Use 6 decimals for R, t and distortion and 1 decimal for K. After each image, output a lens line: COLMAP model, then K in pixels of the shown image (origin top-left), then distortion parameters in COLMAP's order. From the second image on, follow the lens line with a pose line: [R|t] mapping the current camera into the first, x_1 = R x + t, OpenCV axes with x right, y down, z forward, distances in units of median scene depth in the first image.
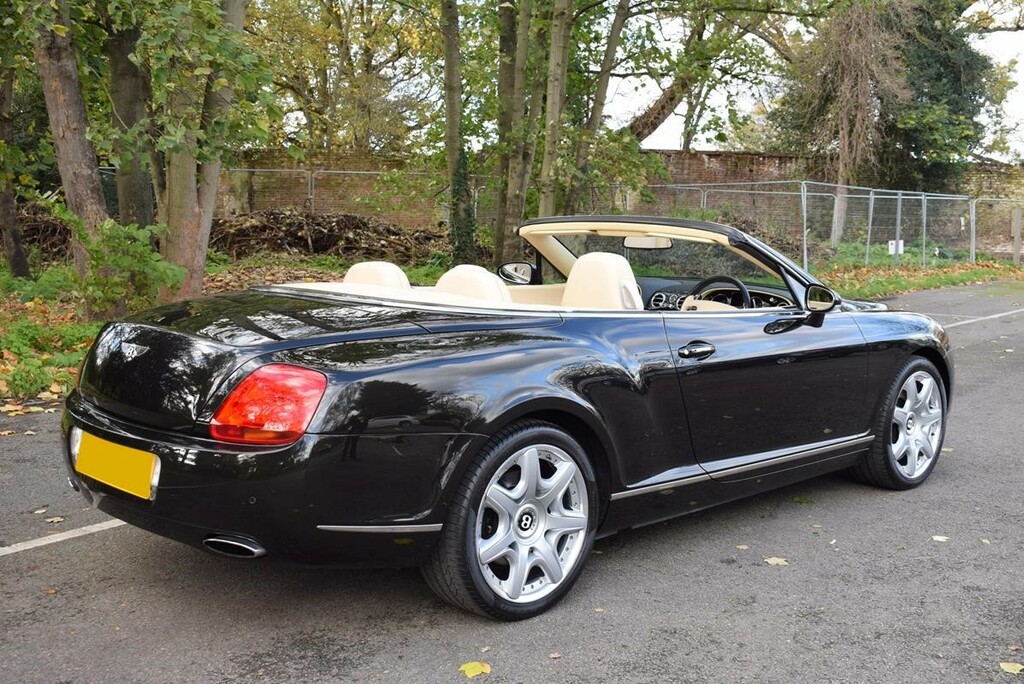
lens RADIAL K [[1260.8, 0, 614.5], [0, 1260.8, 372.3], [0, 0, 1]] dist [-0.083780, 0.000000]
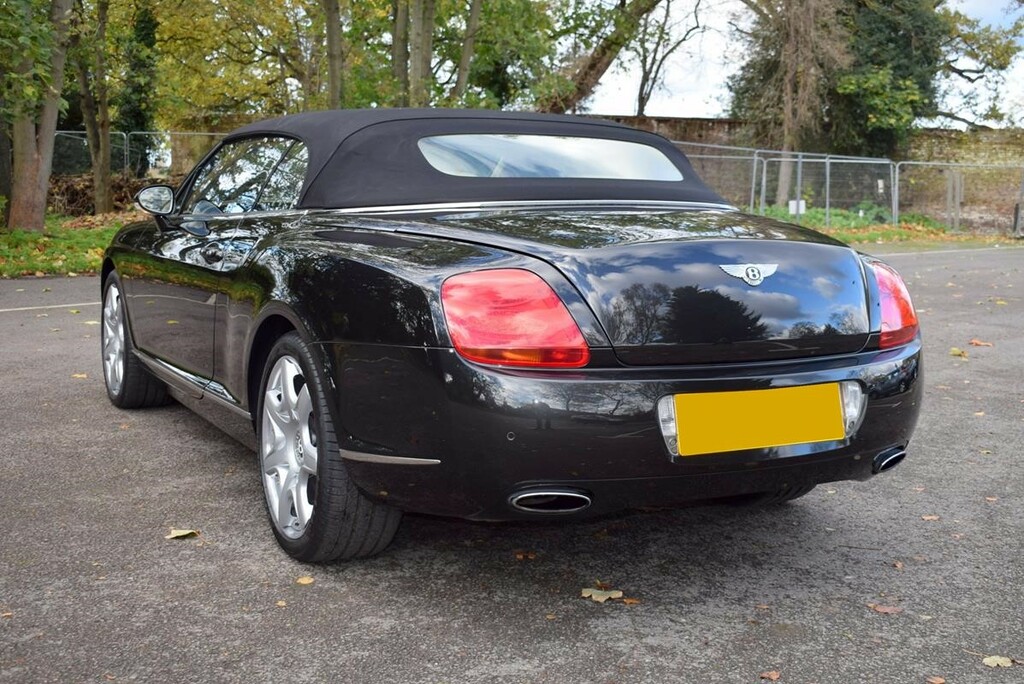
lens RADIAL K [[1320.0, 0, 564.3], [0, 1320.0, 371.4], [0, 0, 1]] dist [-0.081231, 0.000000]
pose [[0.997777, 0.011974, -0.065550, 0.135880], [-0.011051, 0.999835, 0.014424, 0.028878], [0.065712, -0.013667, 0.997745, -0.126926]]
